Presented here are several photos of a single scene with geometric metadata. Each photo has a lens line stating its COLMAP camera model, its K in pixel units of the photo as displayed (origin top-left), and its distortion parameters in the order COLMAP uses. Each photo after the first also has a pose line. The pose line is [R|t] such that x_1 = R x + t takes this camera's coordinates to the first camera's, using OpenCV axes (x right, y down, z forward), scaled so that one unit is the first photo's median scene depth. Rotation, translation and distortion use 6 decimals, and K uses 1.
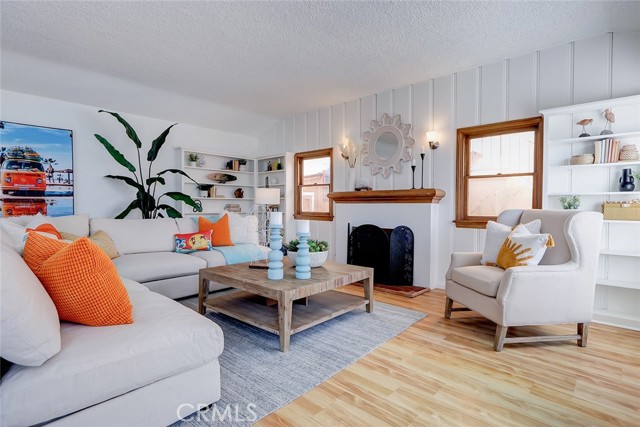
lens RADIAL K [[322.6, 0, 321.2], [0, 322.6, 210.5], [0, 0, 1]] dist [0.008092, -0.000654]
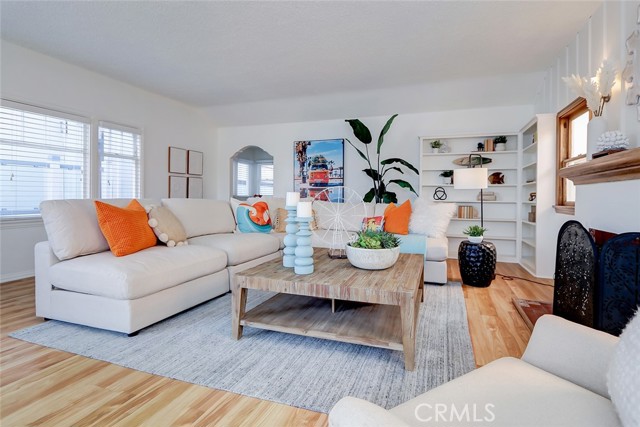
lens RADIAL K [[305.0, 0, 348.4], [0, 305.0, 196.9], [0, 0, 1]] dist [0.000891, -0.001868]
pose [[0.407640, -0.000484, -0.913143, 0.466787], [-0.022889, 0.999680, -0.010748, 0.016769], [0.912856, 0.025282, 0.407498, 0.529873]]
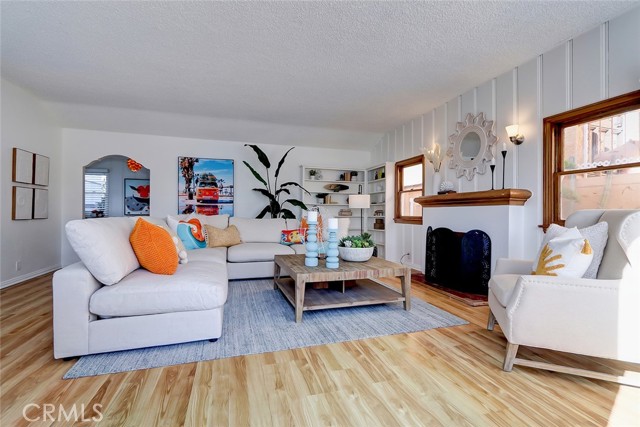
lens RADIAL K [[292.8, 0, 323.5], [0, 292.8, 210.1], [0, 0, 1]] dist [0.010028, -0.001554]
pose [[0.863573, -0.001706, -0.504220, 0.307026], [-0.013119, 0.999580, -0.025852, 0.018956], [0.504052, 0.028940, 0.863188, 0.038375]]
